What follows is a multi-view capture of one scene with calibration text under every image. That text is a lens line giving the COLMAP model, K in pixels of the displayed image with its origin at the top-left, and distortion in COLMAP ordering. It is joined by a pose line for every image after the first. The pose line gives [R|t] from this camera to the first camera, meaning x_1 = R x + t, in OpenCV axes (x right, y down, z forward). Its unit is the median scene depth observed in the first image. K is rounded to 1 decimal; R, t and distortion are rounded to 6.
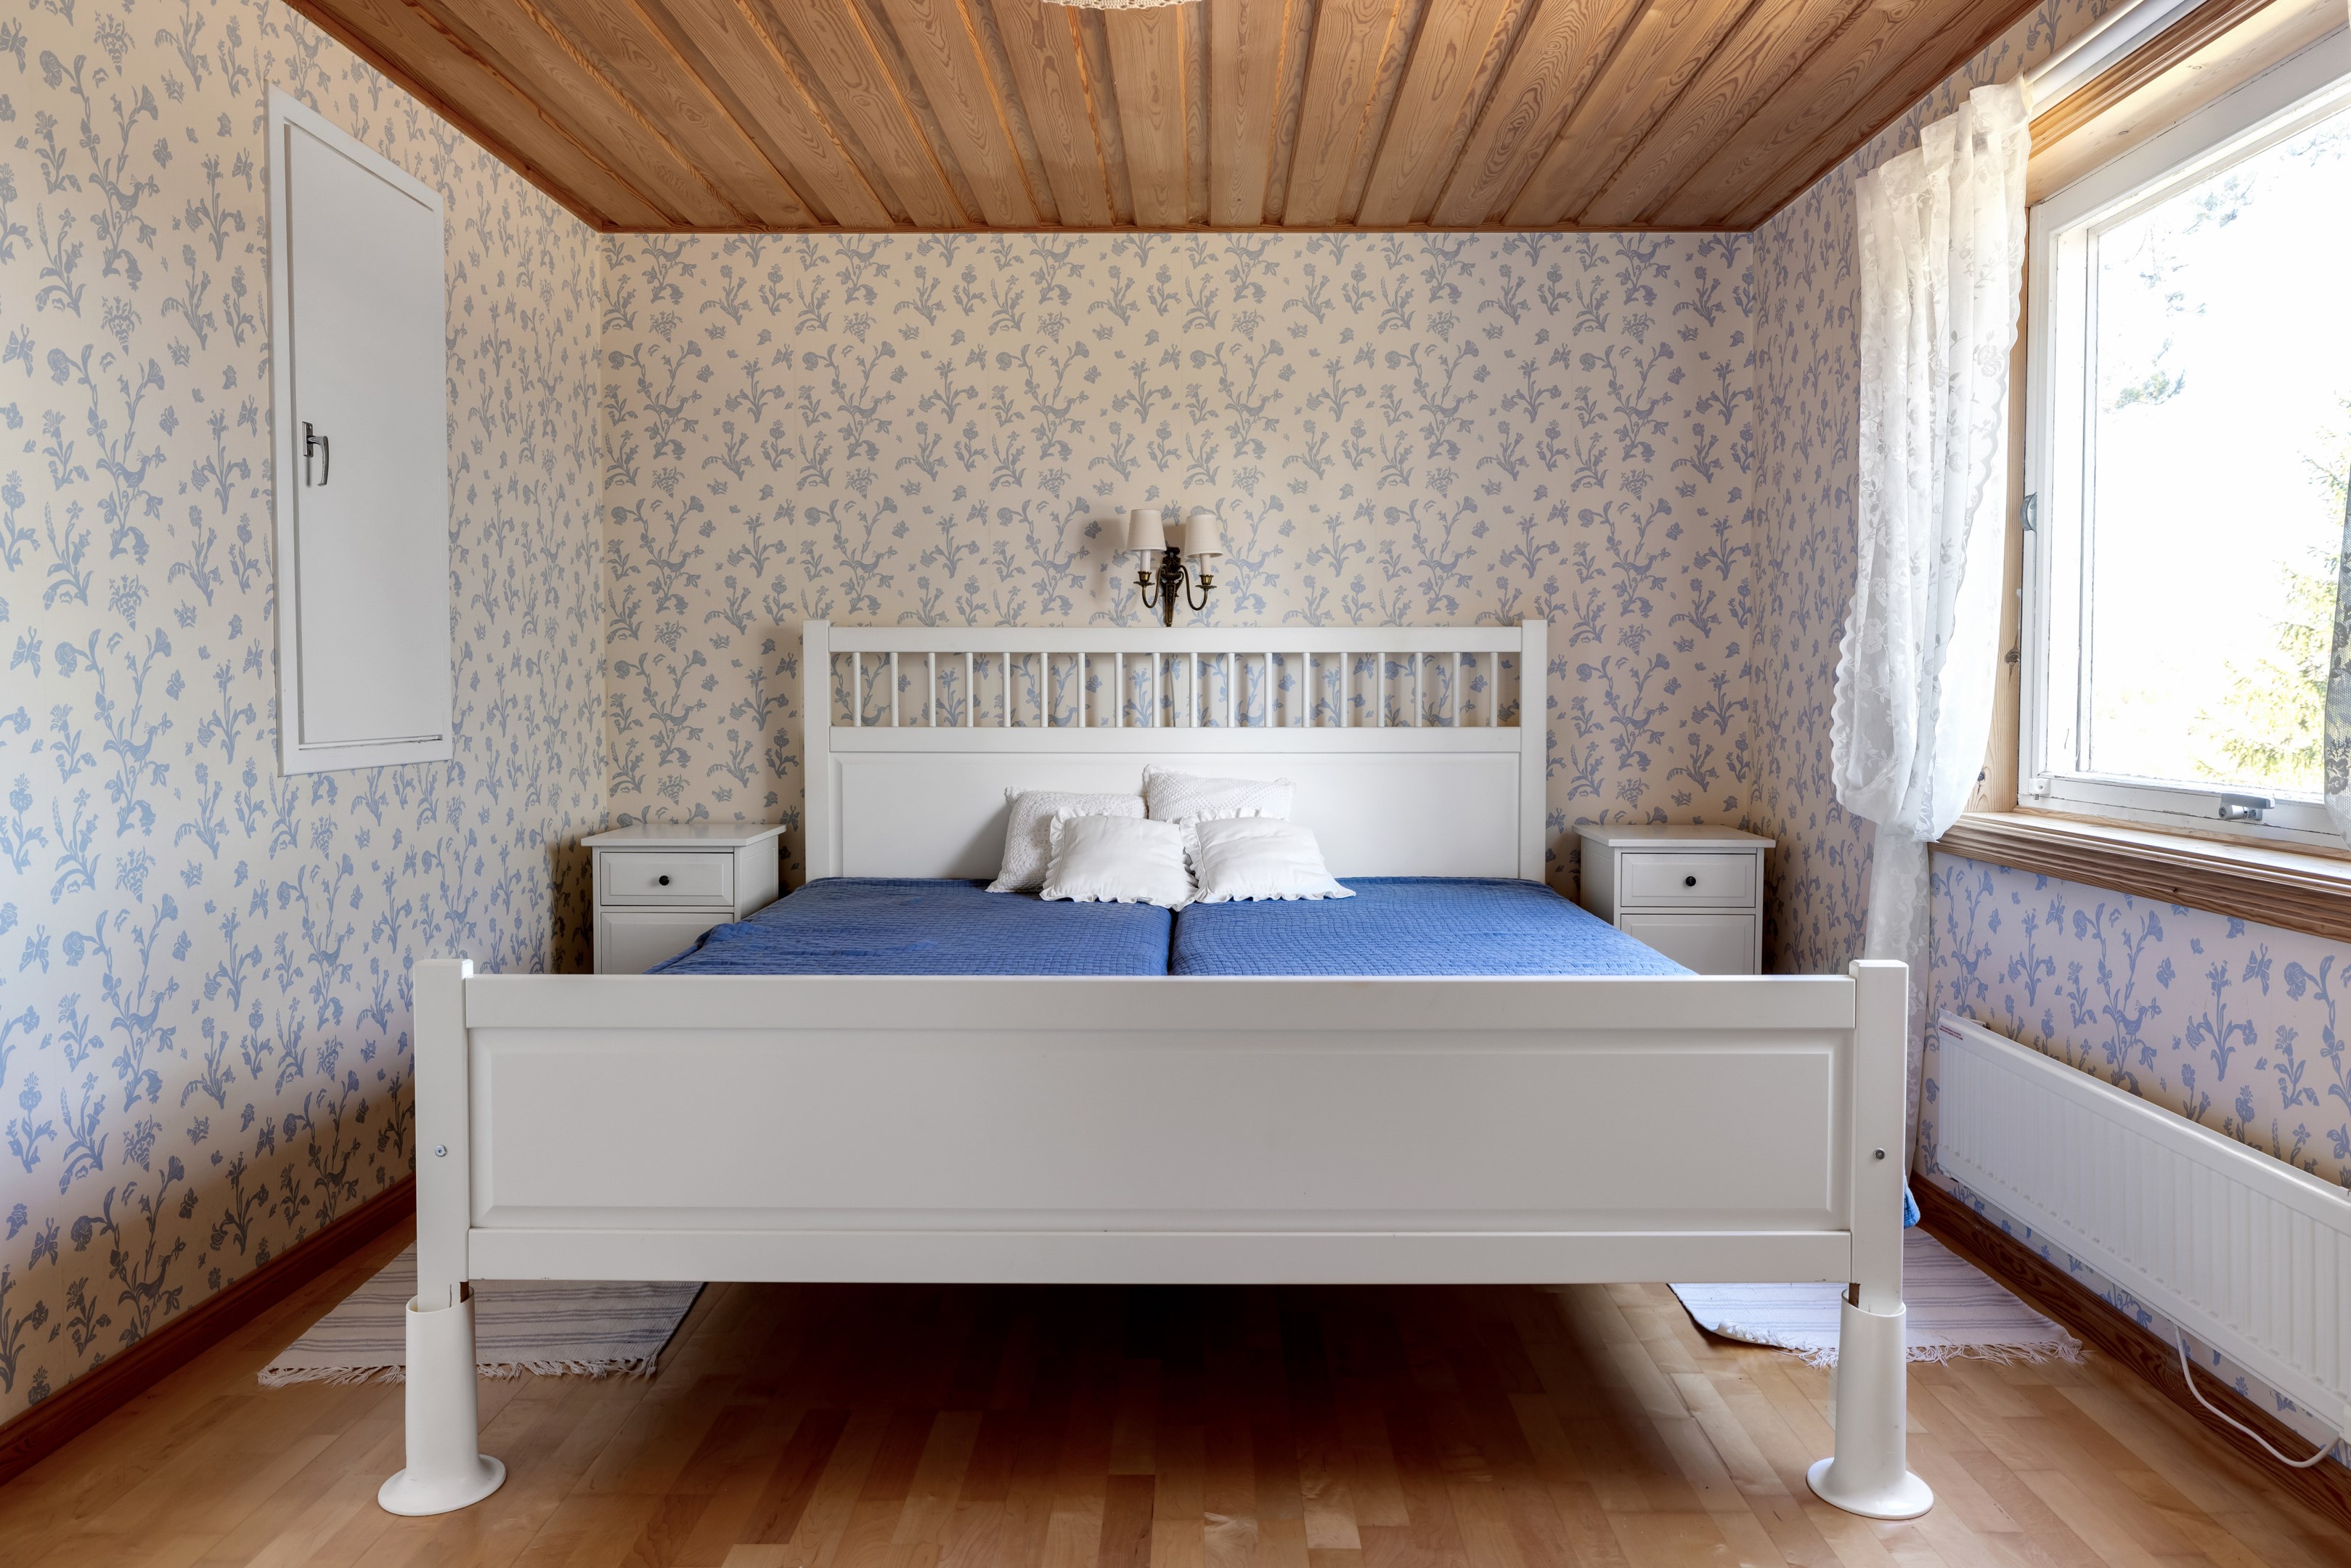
lens RADIAL K [[1634.9, 0, 1183.5], [0, 1634.9, 768.6], [0, 0, 1]] dist [-0.008989, 0.003645]
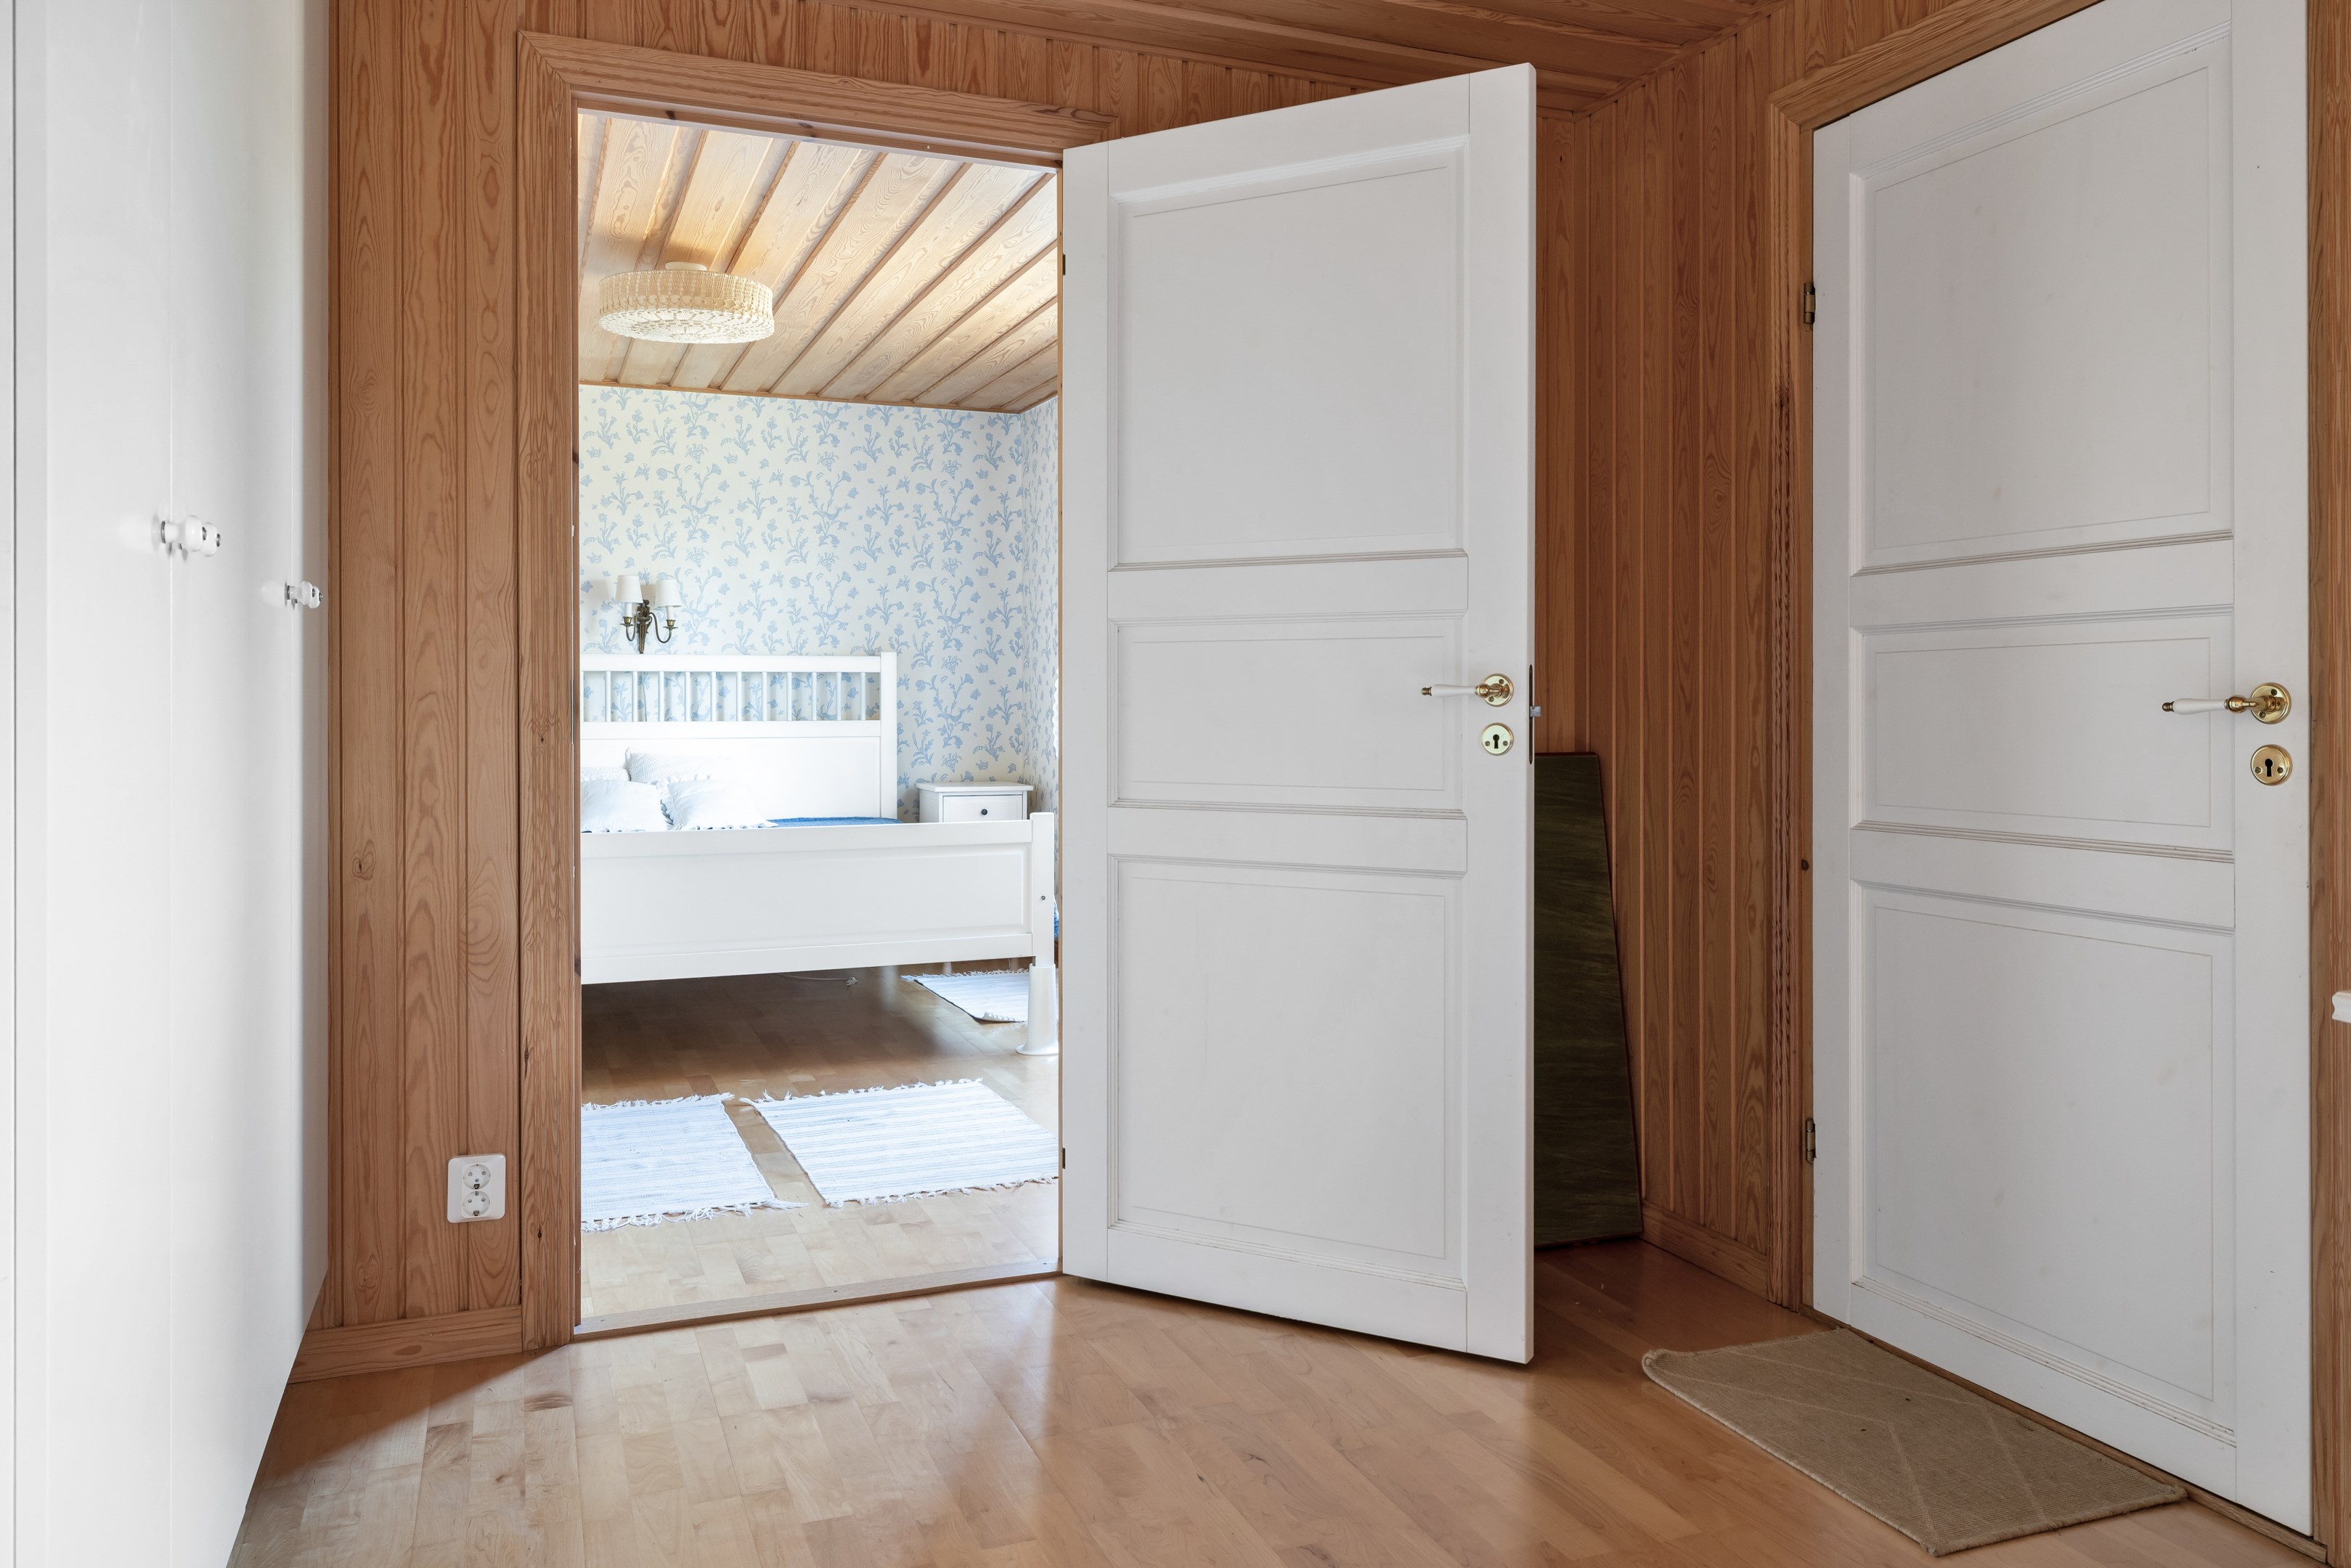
lens RADIAL K [[1724.6, 0, 1191.1], [0, 1724.6, 698.3], [0, 0, 1]] dist [-0.010931, 0.004139]
pose [[0.927277, 0.001029, 0.374375, -0.132515], [0.019372, 0.998525, -0.050726, 0.042062], [-0.373875, 0.054289, 0.925889, -0.624335]]
